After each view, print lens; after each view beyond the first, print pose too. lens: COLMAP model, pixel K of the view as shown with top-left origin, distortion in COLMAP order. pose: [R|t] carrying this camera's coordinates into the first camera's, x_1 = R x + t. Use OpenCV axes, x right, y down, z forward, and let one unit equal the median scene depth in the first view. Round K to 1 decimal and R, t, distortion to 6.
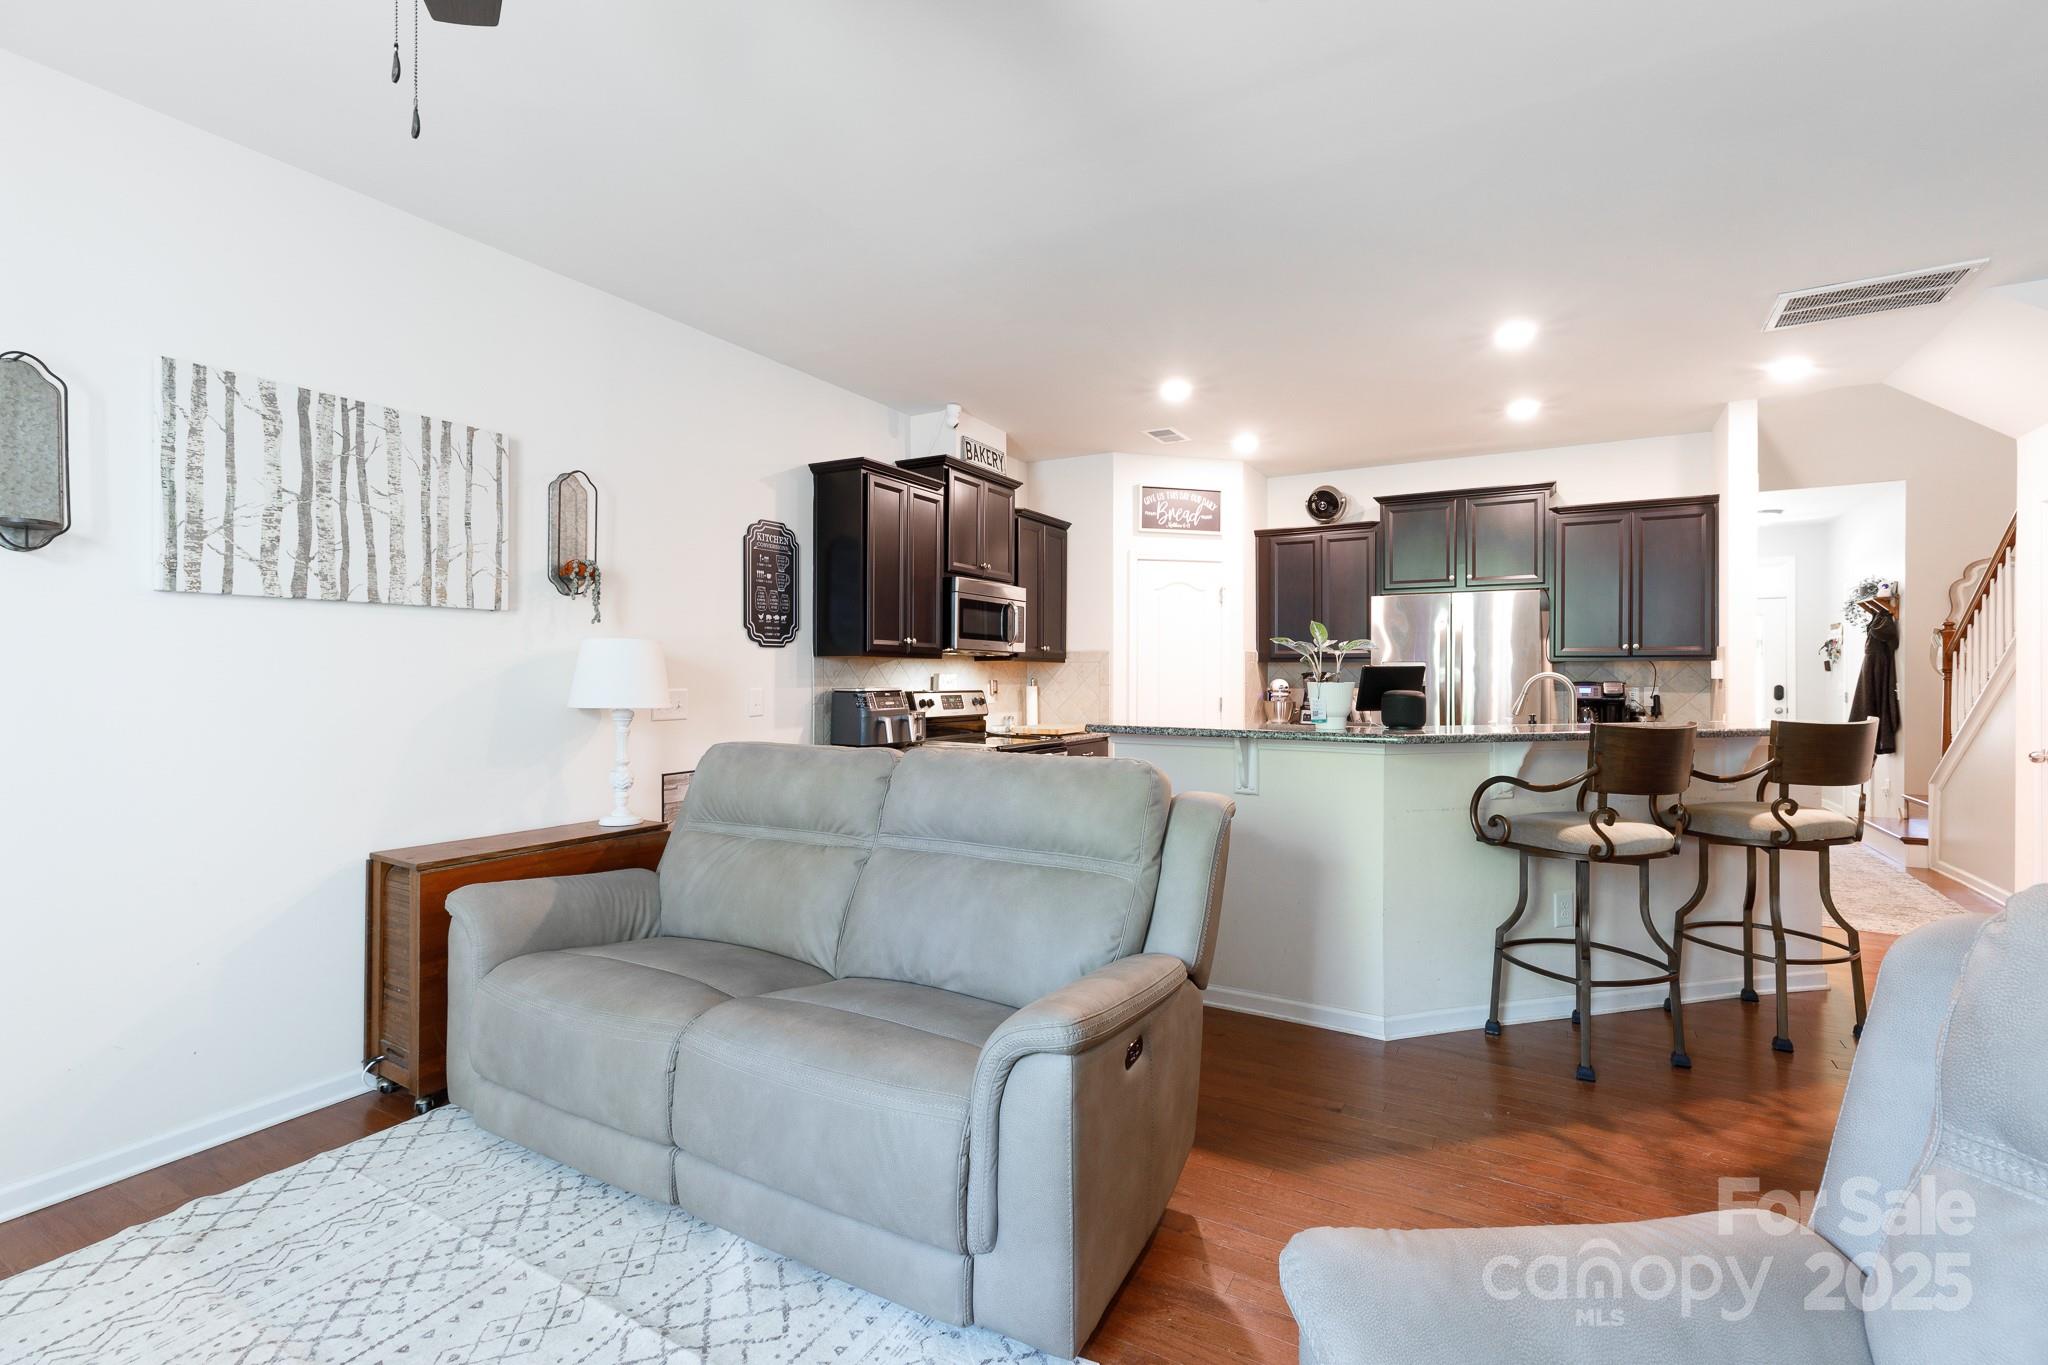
lens RADIAL K [[914.9, 0, 1030.9], [0, 914.9, 671.1], [0, 0, 1]] dist [0.004703, -0.000146]
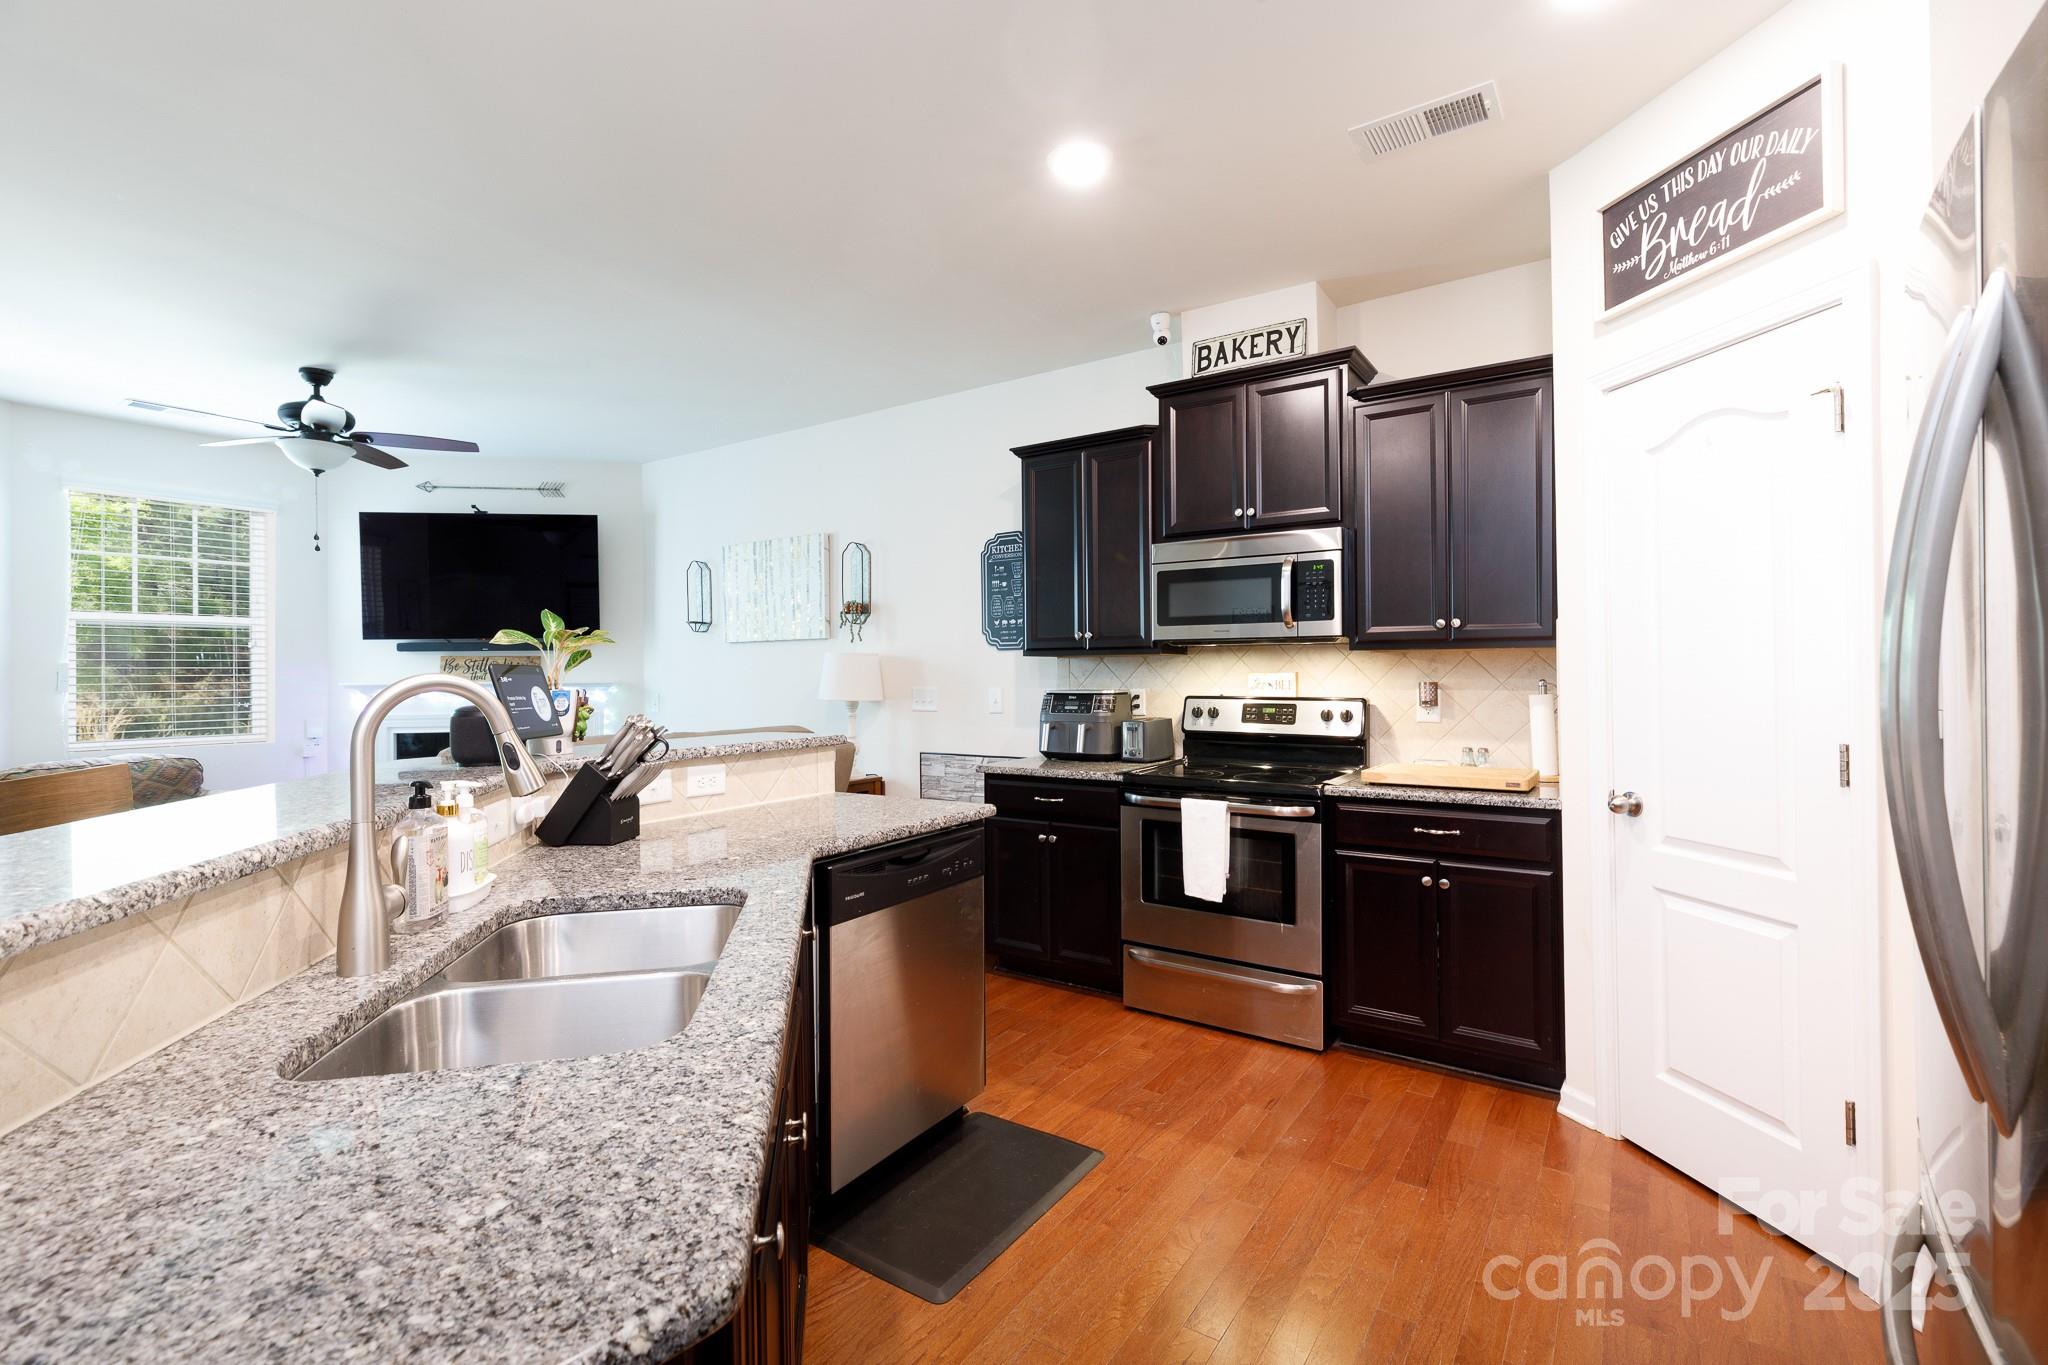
lens RADIAL K [[914.9, 0, 1023.2], [0, 914.9, 670.7], [0, 0, 1]] dist [0.004703, -0.000146]
pose [[-0.076946, -0.004535, -0.997025, 0.674028], [0.010395, 0.999932, -0.005351, 0.003566], [0.996981, -0.010776, -0.076894, 0.947942]]
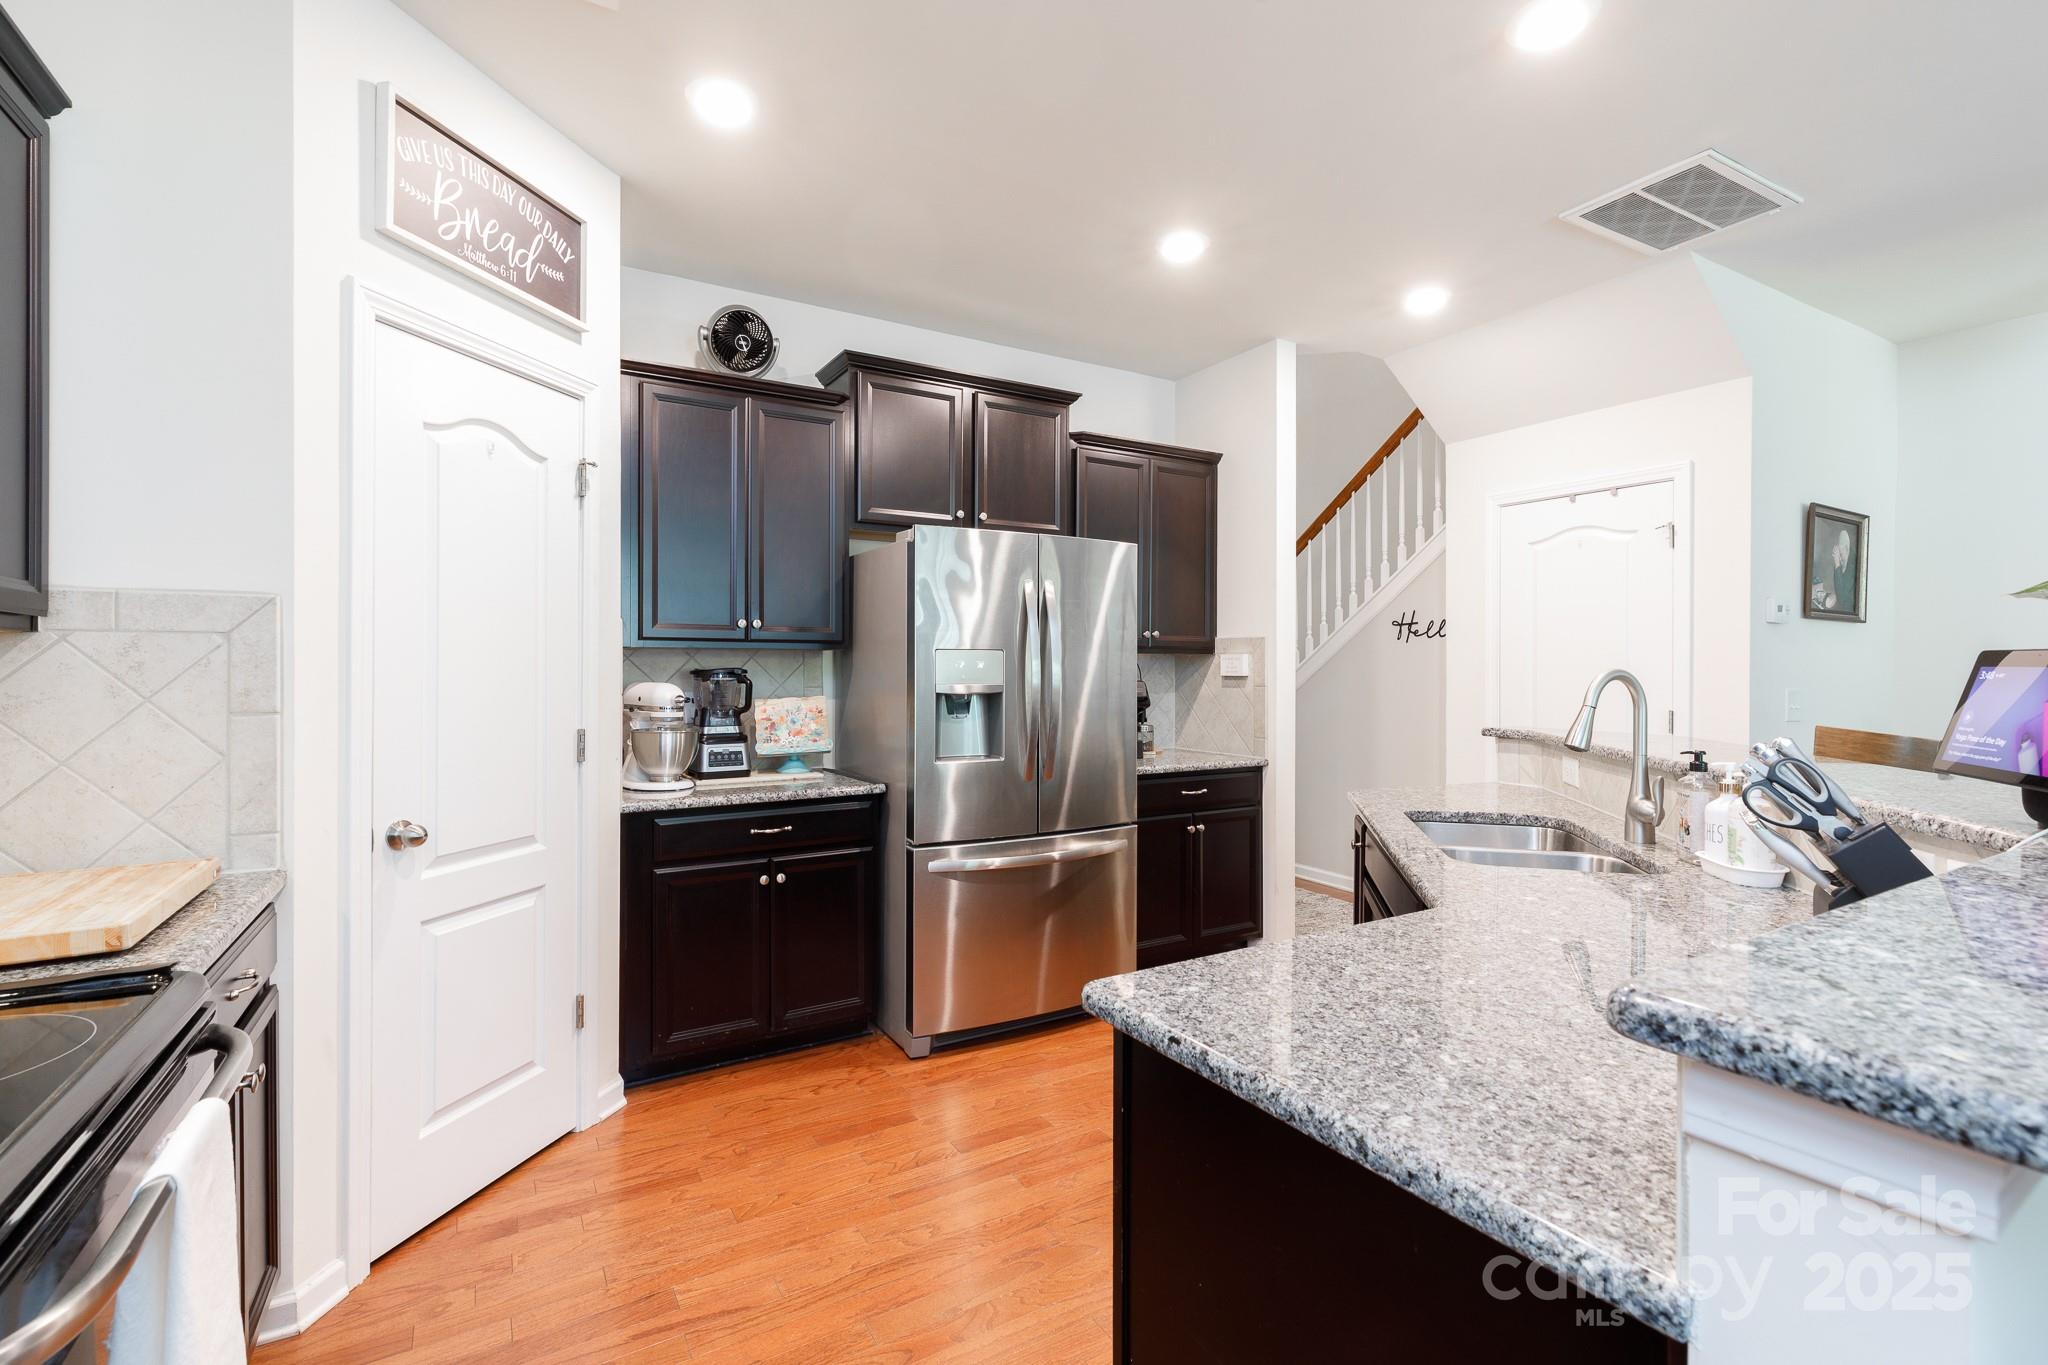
lens RADIAL K [[914.9, 0, 1018.5], [0, 914.9, 670.9], [0, 0, 1]] dist [0.004703, -0.000146]
pose [[0.499421, -0.003194, 0.866353, -0.061852], [0.000411, 0.999994, 0.003449, 0.001412], [-0.866359, -0.001366, 0.499420, 0.791884]]
